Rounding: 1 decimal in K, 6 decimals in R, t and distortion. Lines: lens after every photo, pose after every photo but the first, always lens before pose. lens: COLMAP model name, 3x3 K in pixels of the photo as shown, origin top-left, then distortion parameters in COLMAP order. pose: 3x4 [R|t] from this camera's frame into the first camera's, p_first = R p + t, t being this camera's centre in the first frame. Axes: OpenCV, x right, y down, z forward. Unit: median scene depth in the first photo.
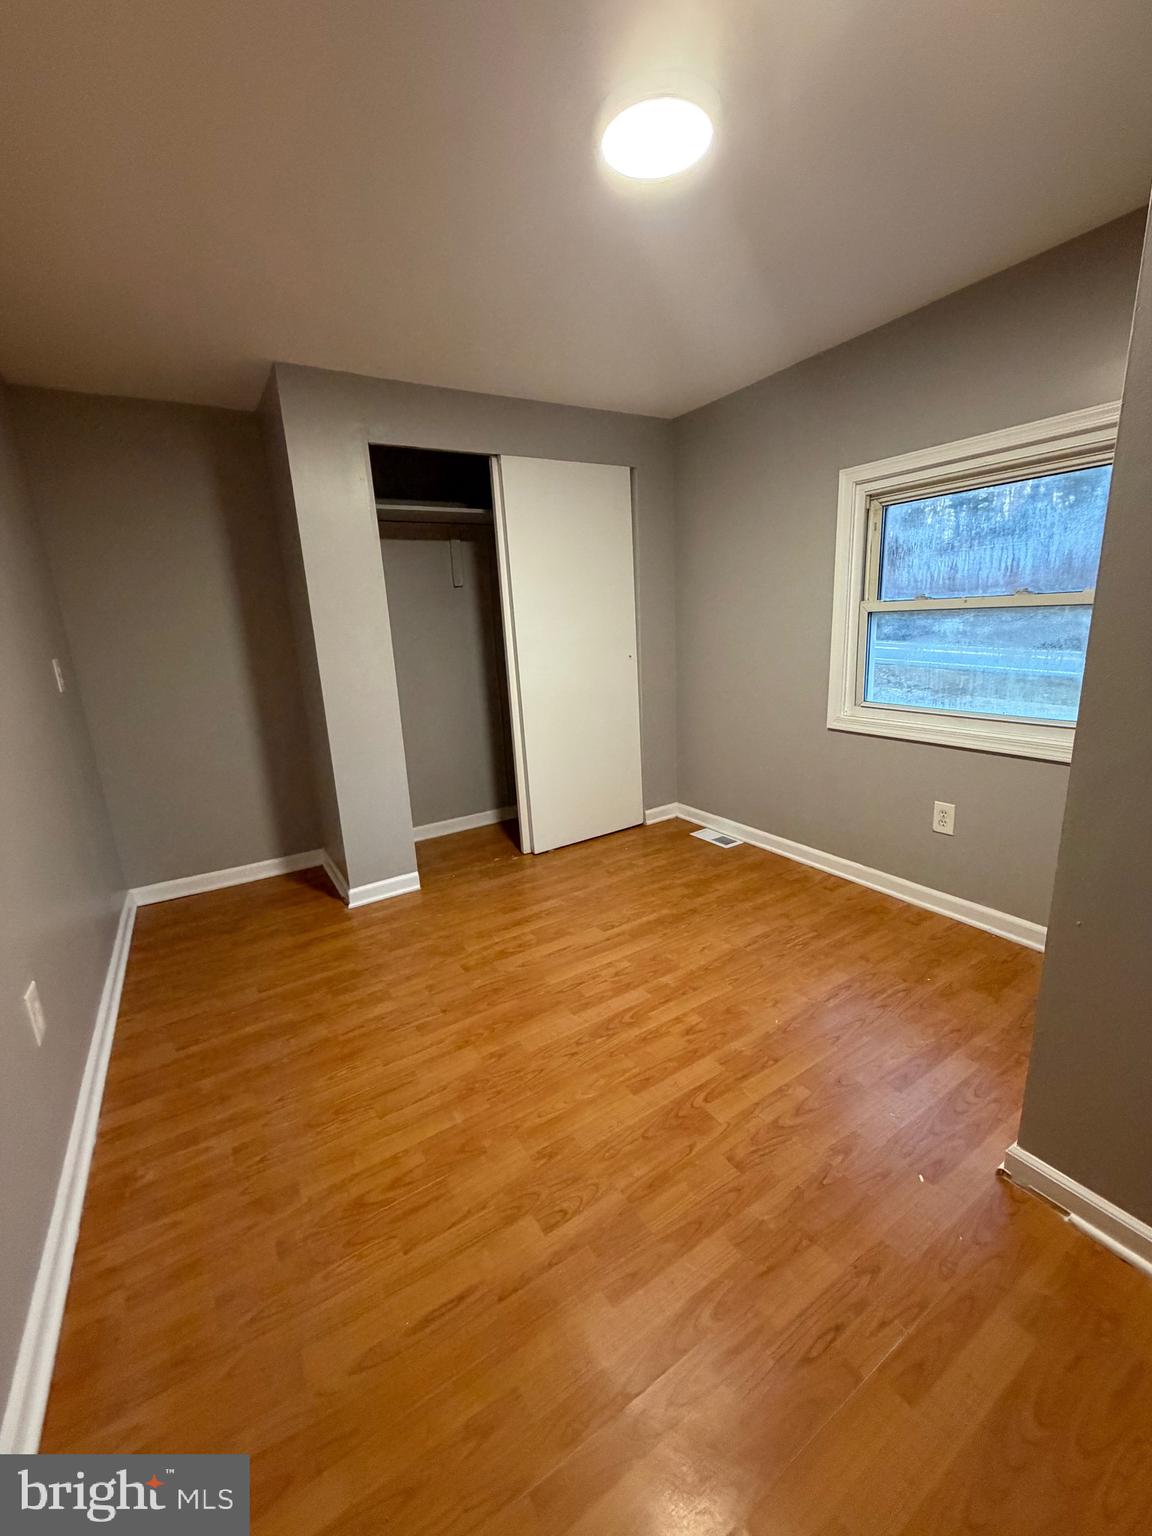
lens RADIAL K [[612.1, 0, 576.1], [0, 612.1, 763.6], [0, 0, 1]] dist [0.000121, 0.000413]
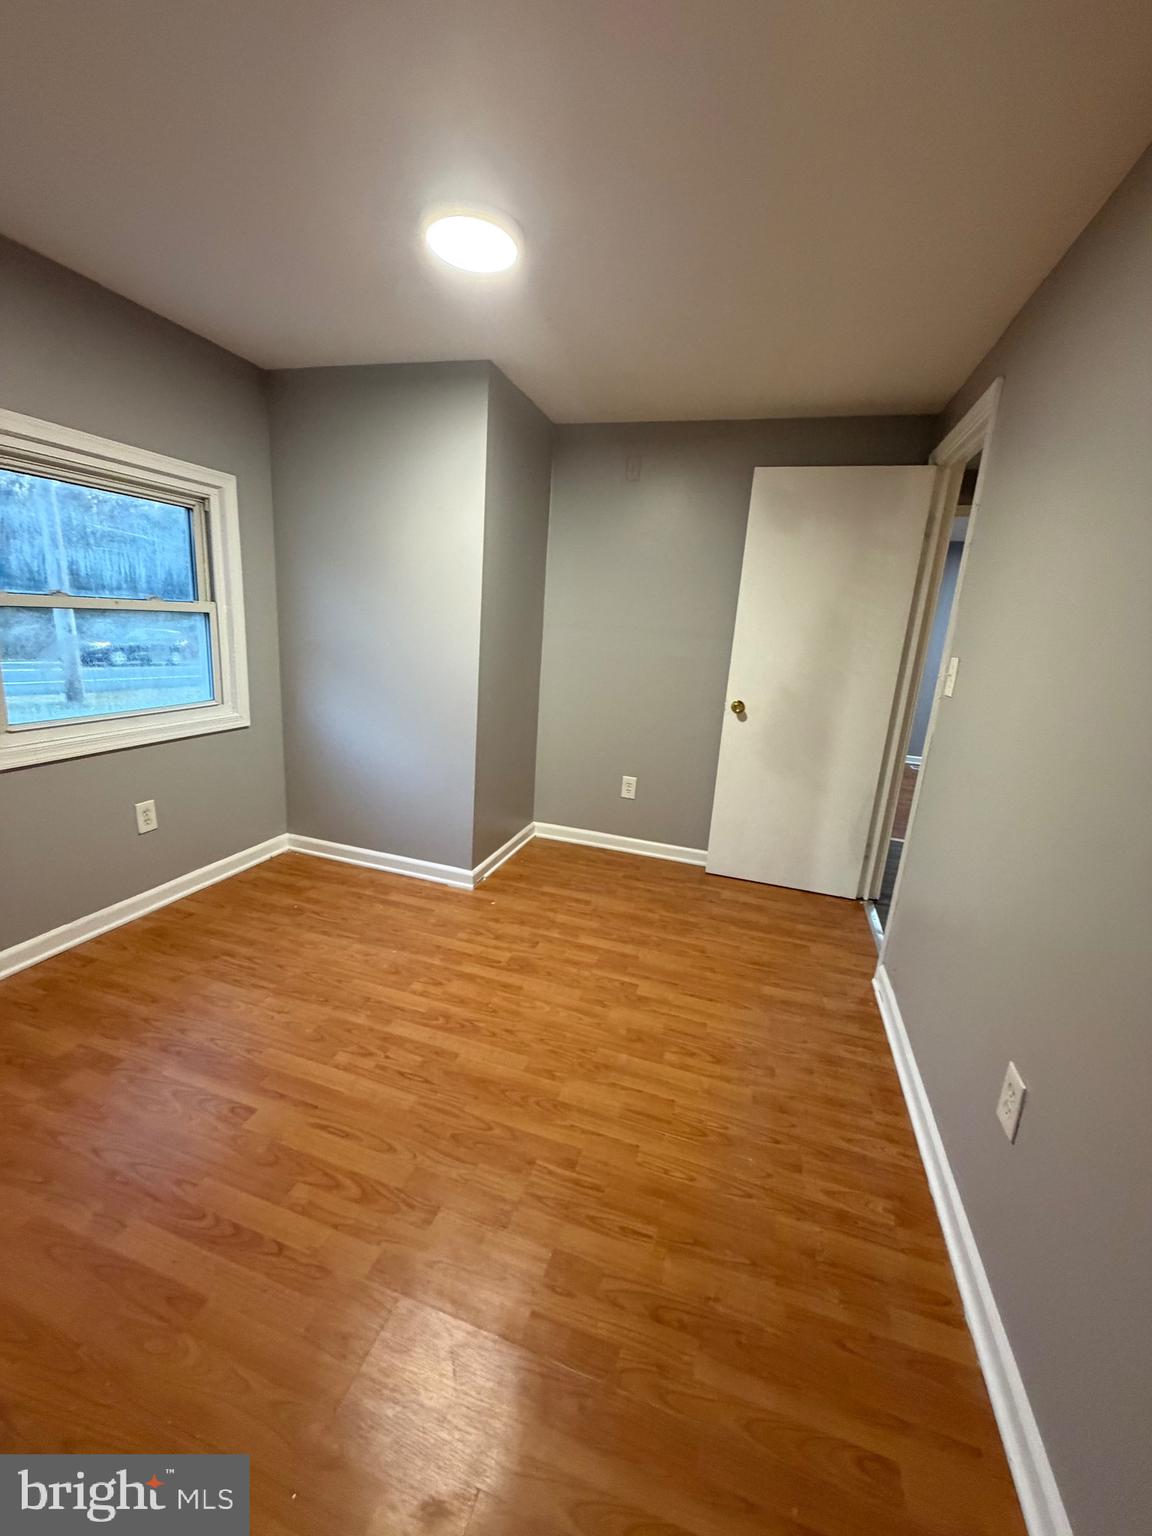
lens RADIAL K [[612.1, 0, 576.1], [0, 612.1, 763.6], [0, 0, 1]] dist [0.000121, 0.000413]
pose [[-0.650390, -0.171993, 0.739873, -0.703418], [0.142899, 0.928933, 0.341559, -0.279781], [-0.746038, 0.327874, -0.579591, 1.214709]]
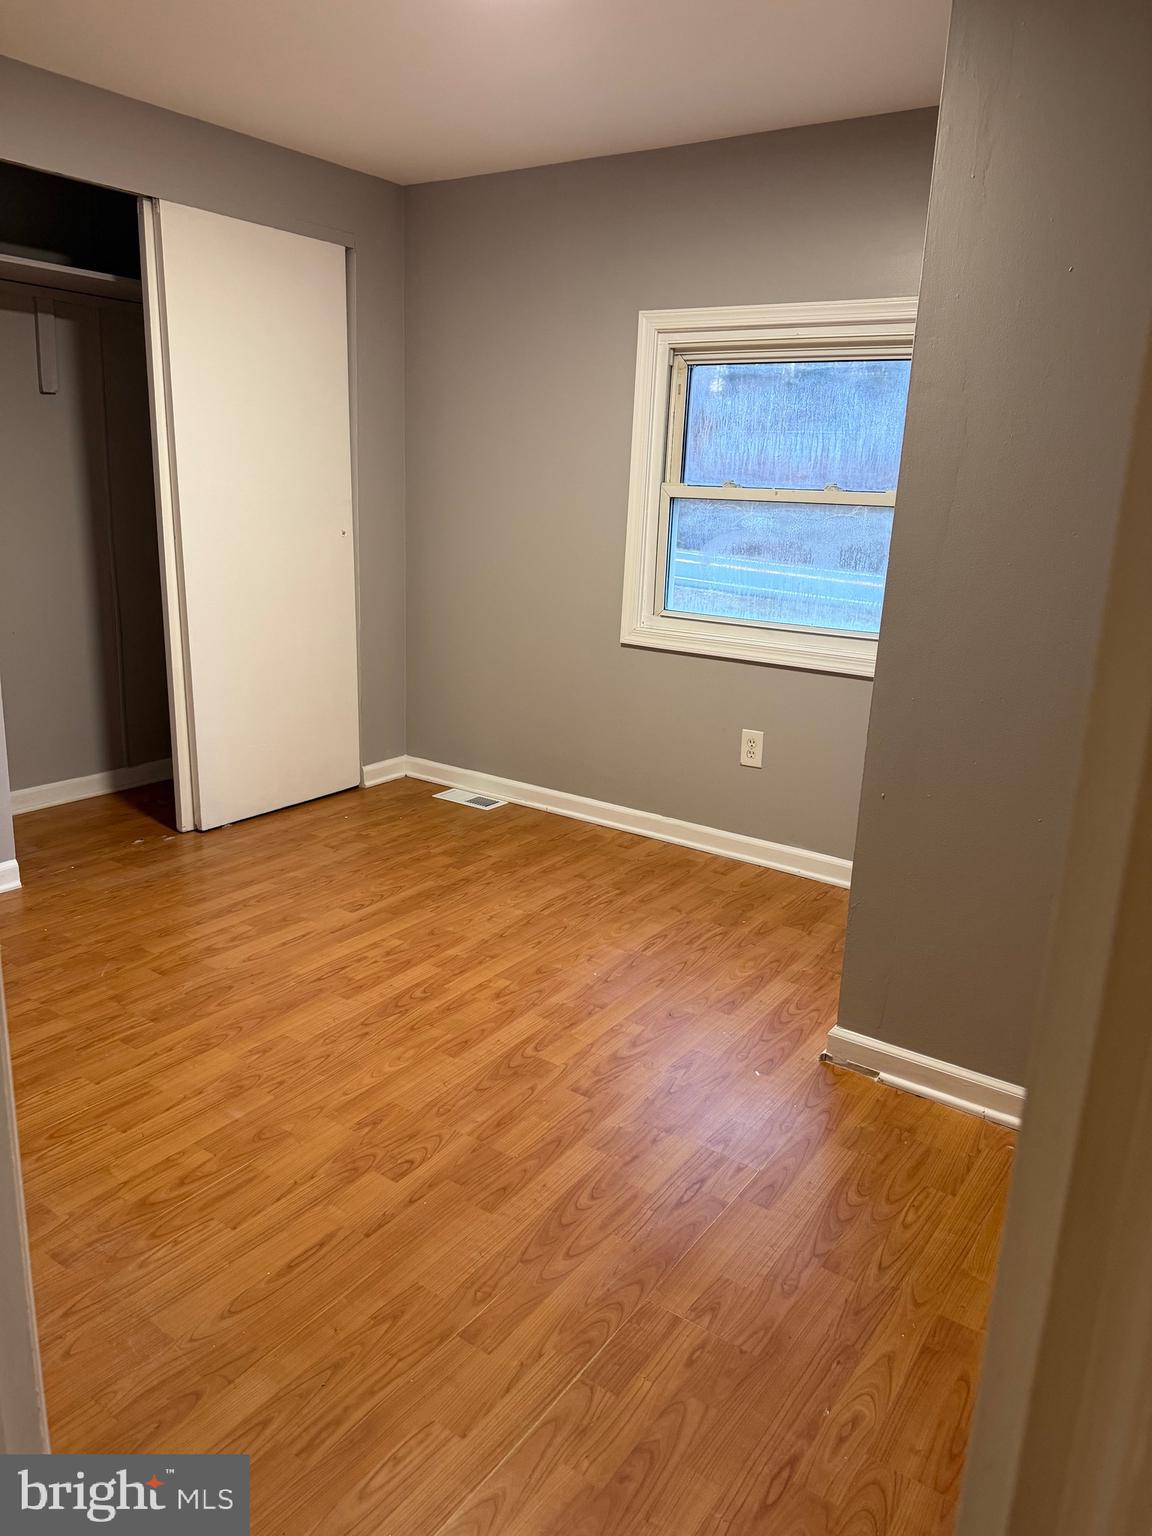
lens RADIAL K [[1068.2, 0, 579.2], [0, 1068.2, 766.8], [0, 0, 1]] dist [0.134068, -0.228326]
pose [[0.913064, -0.017071, 0.407458, -0.270026], [0.007647, 0.999664, 0.024747, 0.089666], [-0.407744, -0.019480, 0.912888, -0.315174]]
